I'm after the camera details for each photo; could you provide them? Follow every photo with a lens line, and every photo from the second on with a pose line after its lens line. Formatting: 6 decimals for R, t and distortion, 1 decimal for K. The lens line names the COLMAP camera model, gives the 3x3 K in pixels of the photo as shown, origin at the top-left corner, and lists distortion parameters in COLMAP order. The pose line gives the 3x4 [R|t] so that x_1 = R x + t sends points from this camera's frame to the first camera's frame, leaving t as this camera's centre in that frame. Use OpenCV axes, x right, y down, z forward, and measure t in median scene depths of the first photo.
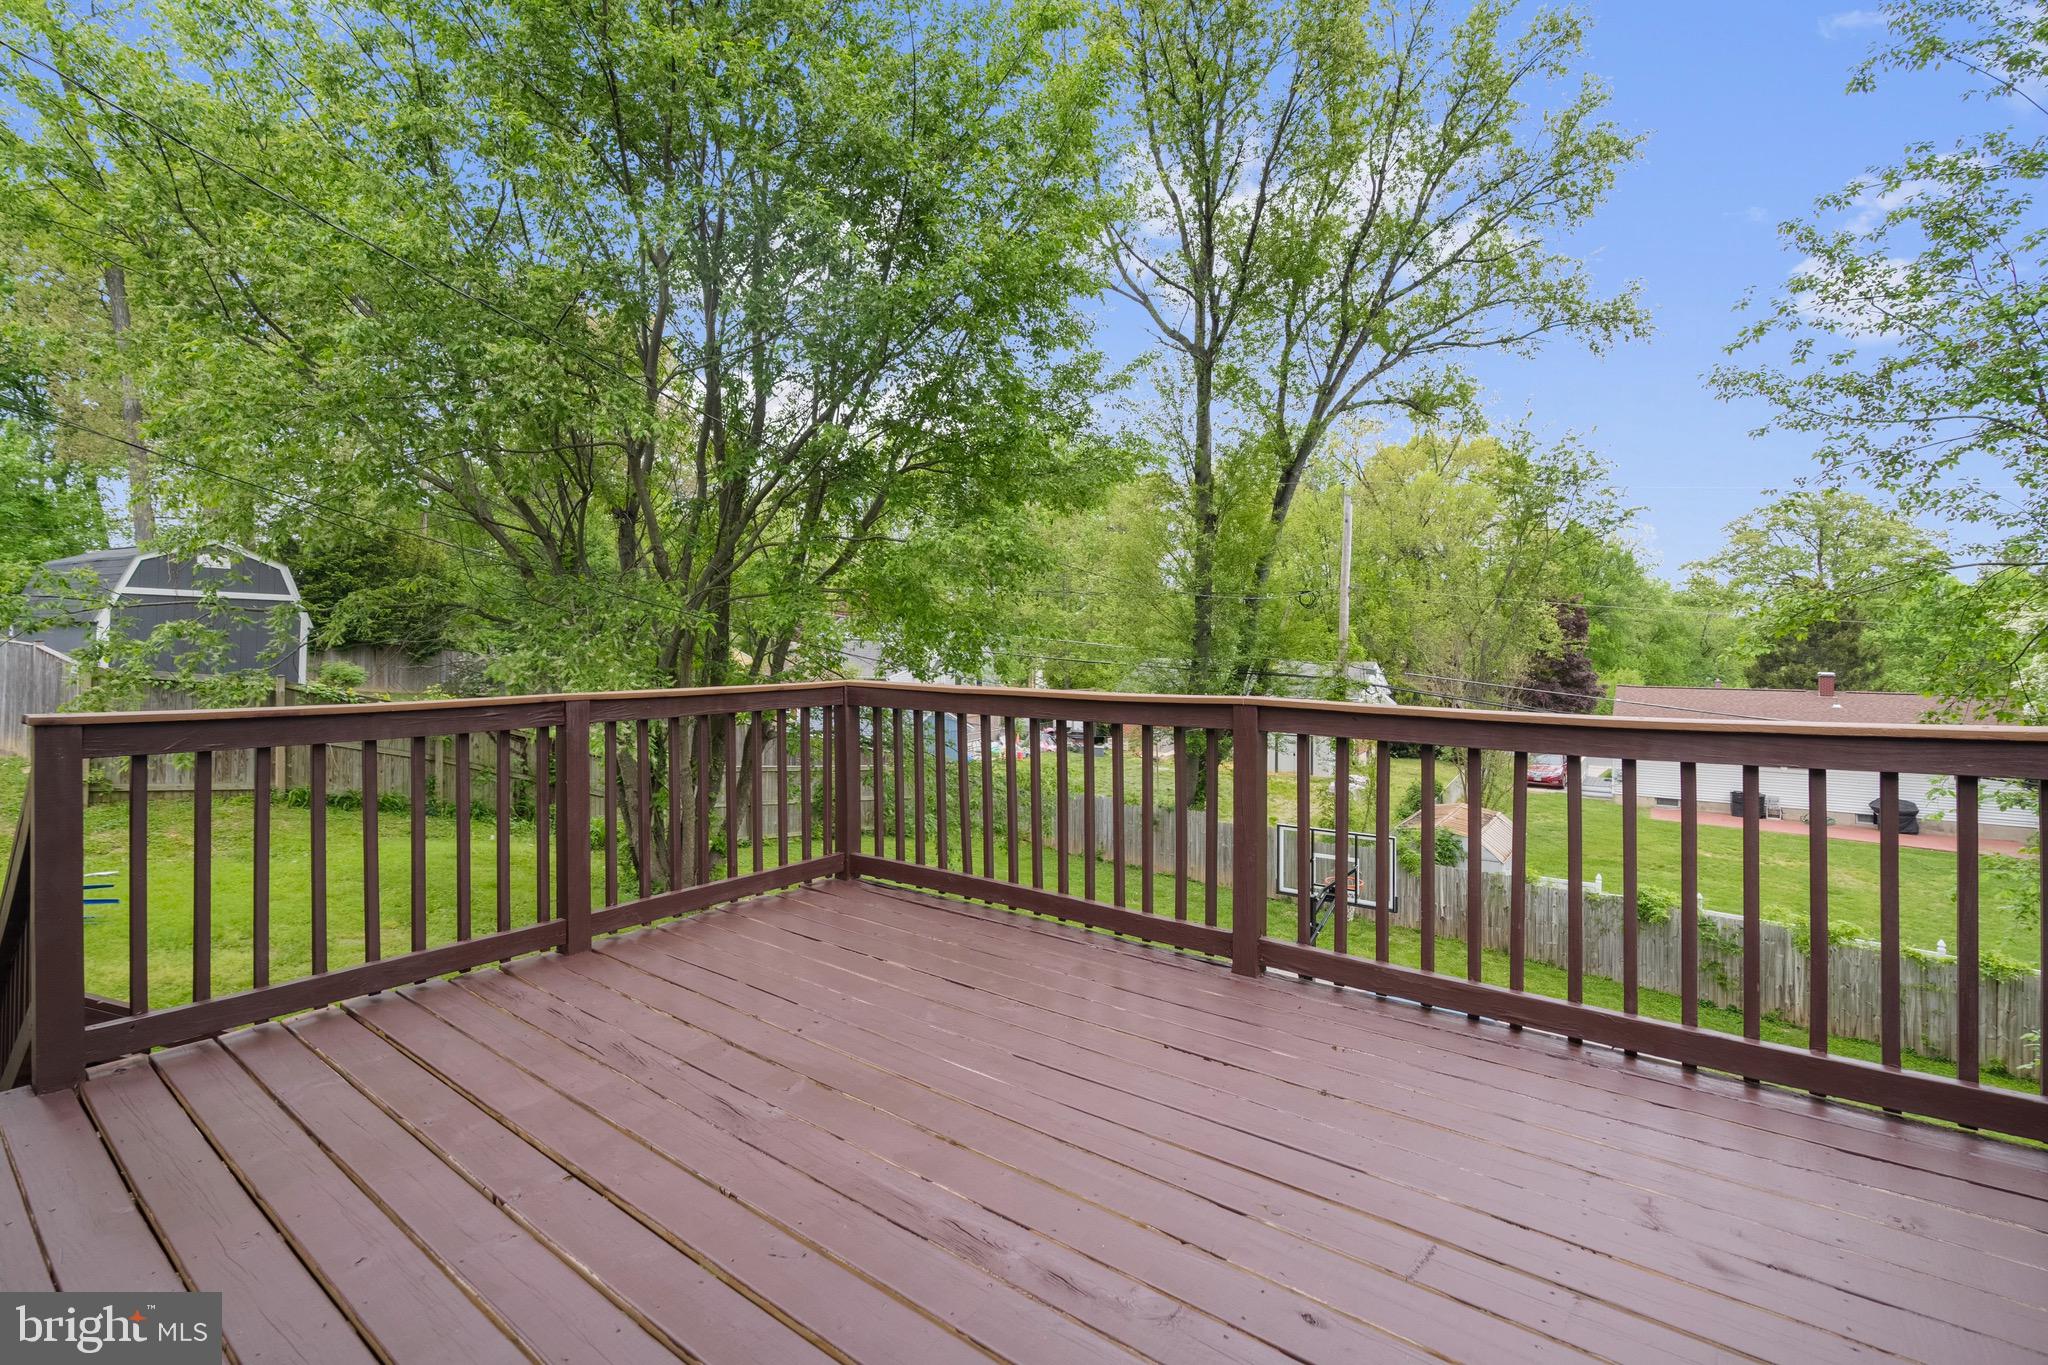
lens RADIAL K [[938.5, 0, 1028.2], [0, 938.5, 637.6], [0, 0, 1]] dist [-0.008156, 0.002601]
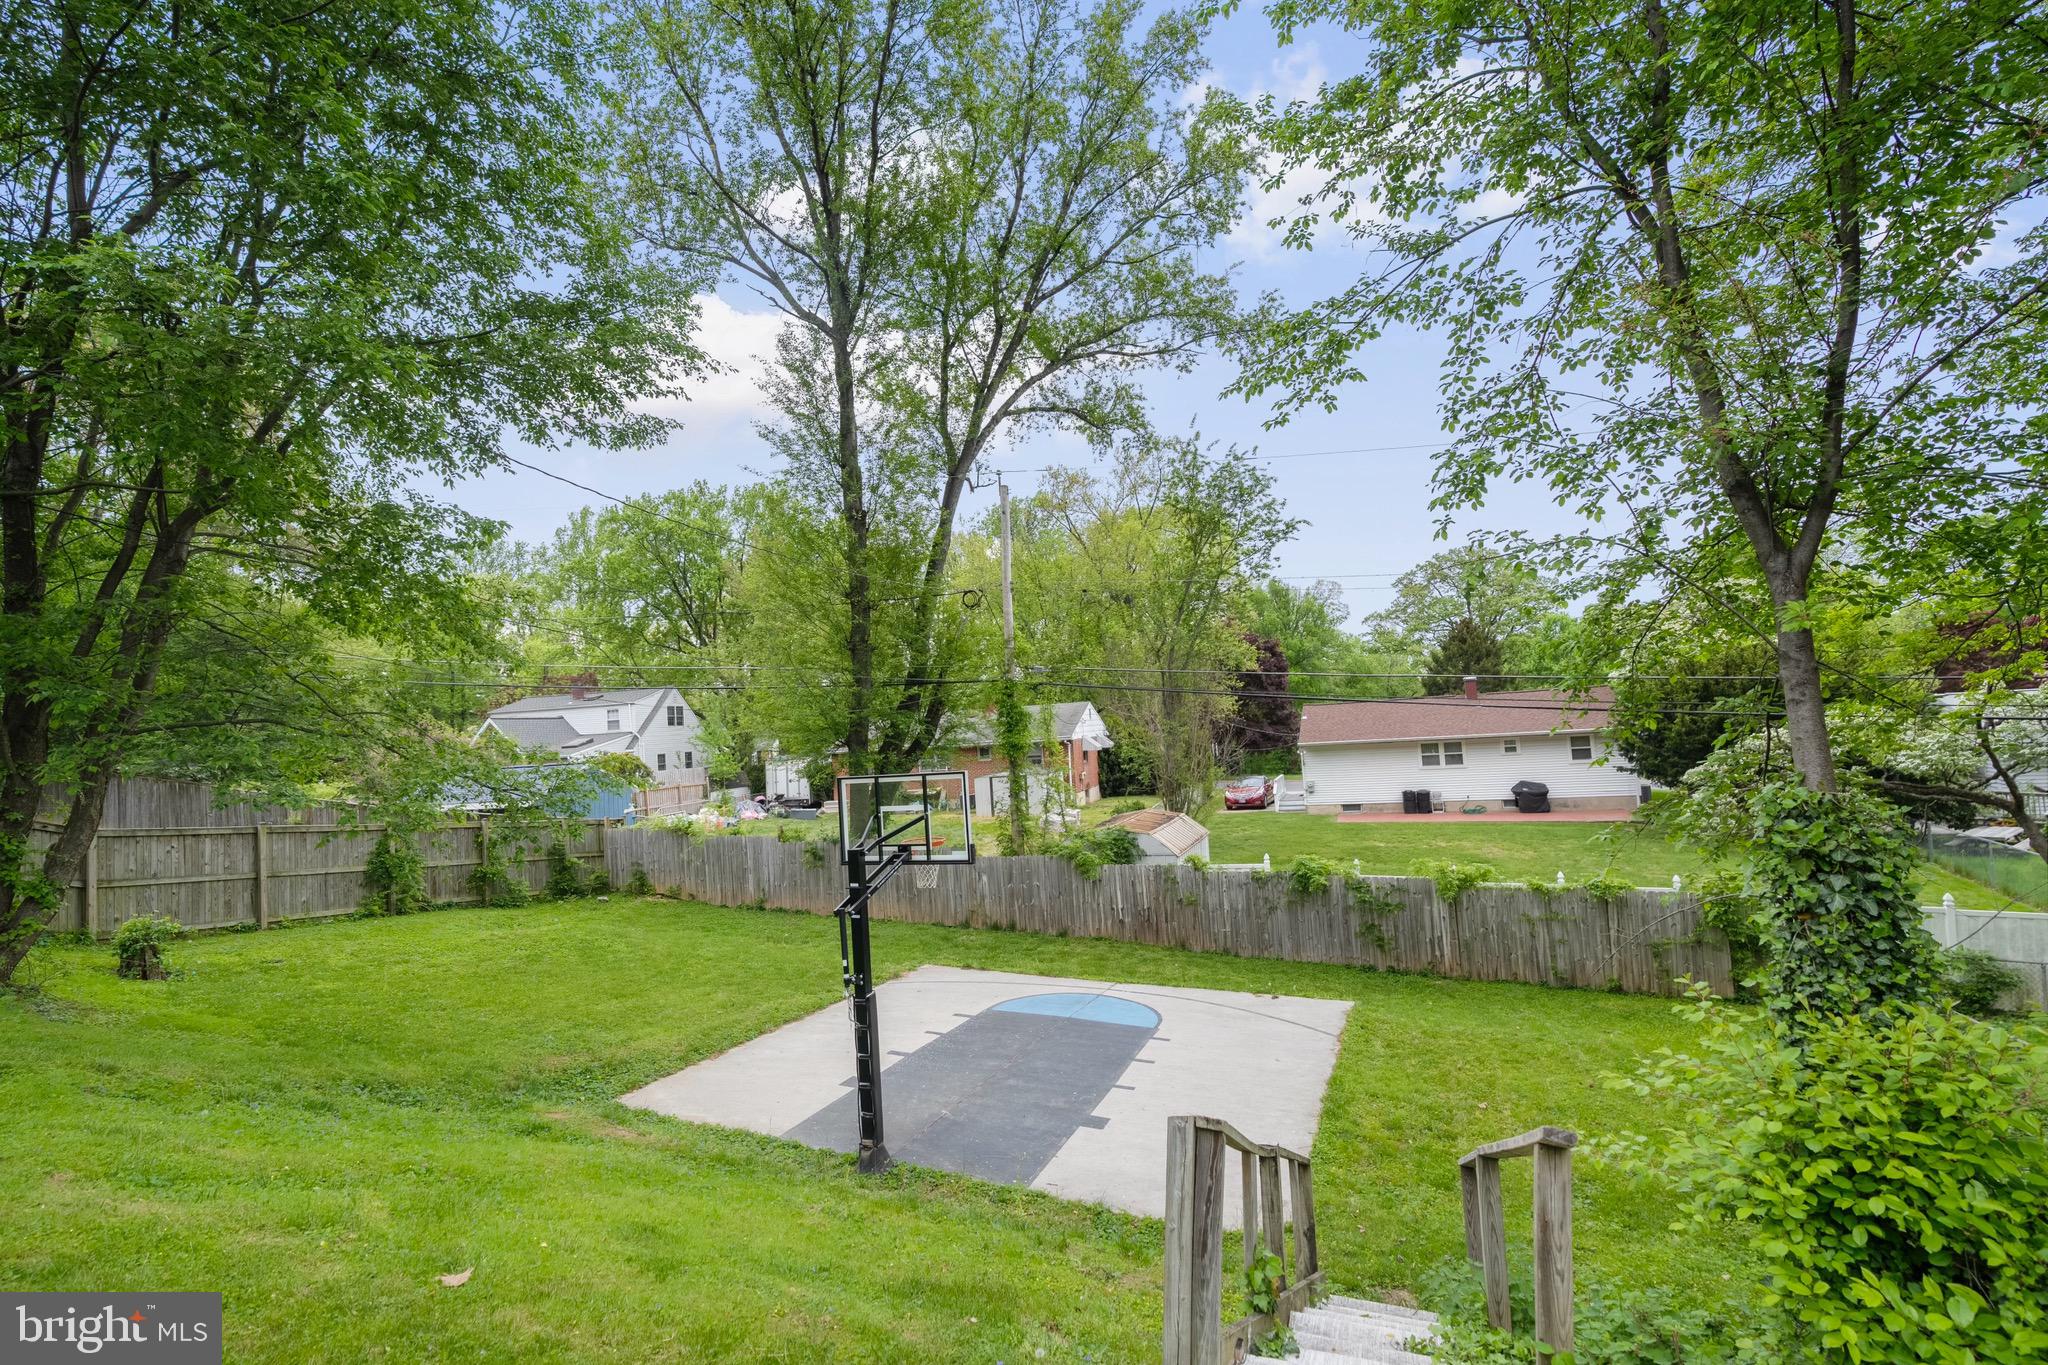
lens RADIAL K [[938.5, 0, 1013.5], [0, 938.5, 681.9], [0, 0, 1]] dist [-0.008156, 0.002601]
pose [[0.969349, -0.056179, 0.239178, 0.092825], [0.067151, 0.997020, -0.037966, 0.065341], [-0.236332, 0.052863, 0.970233, 0.076498]]
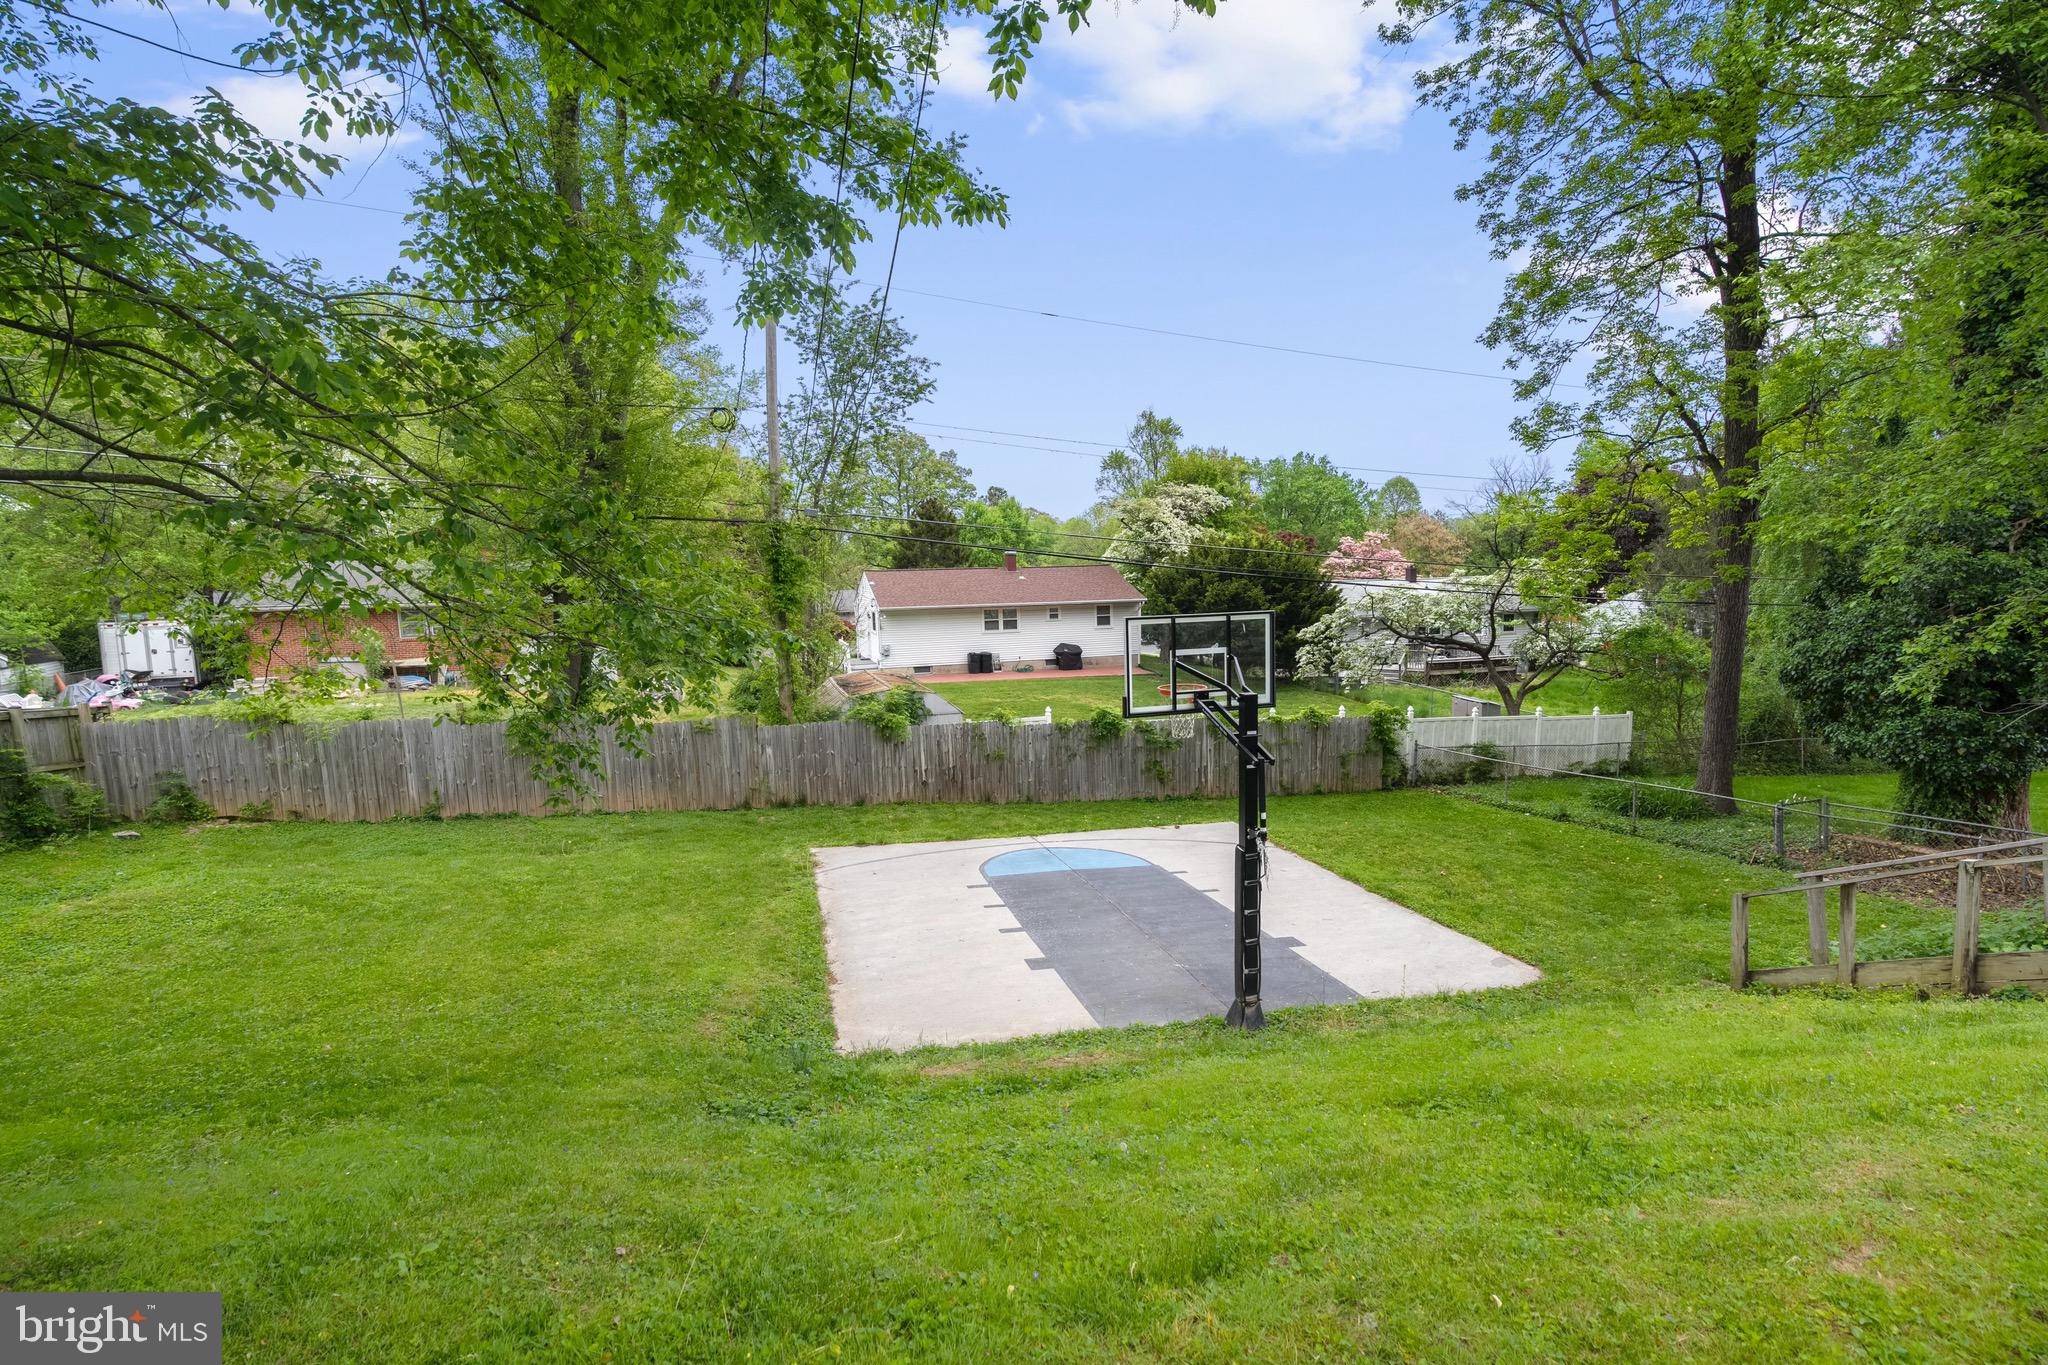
lens RADIAL K [[938.5, 0, 1057.0], [0, 938.5, 675.3], [0, 0, 1]] dist [-0.008156, 0.002601]
pose [[0.609684, -0.110299, 0.784933, -0.129500], [0.020319, 0.992120, 0.123630, 0.063384], [-0.792384, -0.059427, 0.607121, 0.256474]]
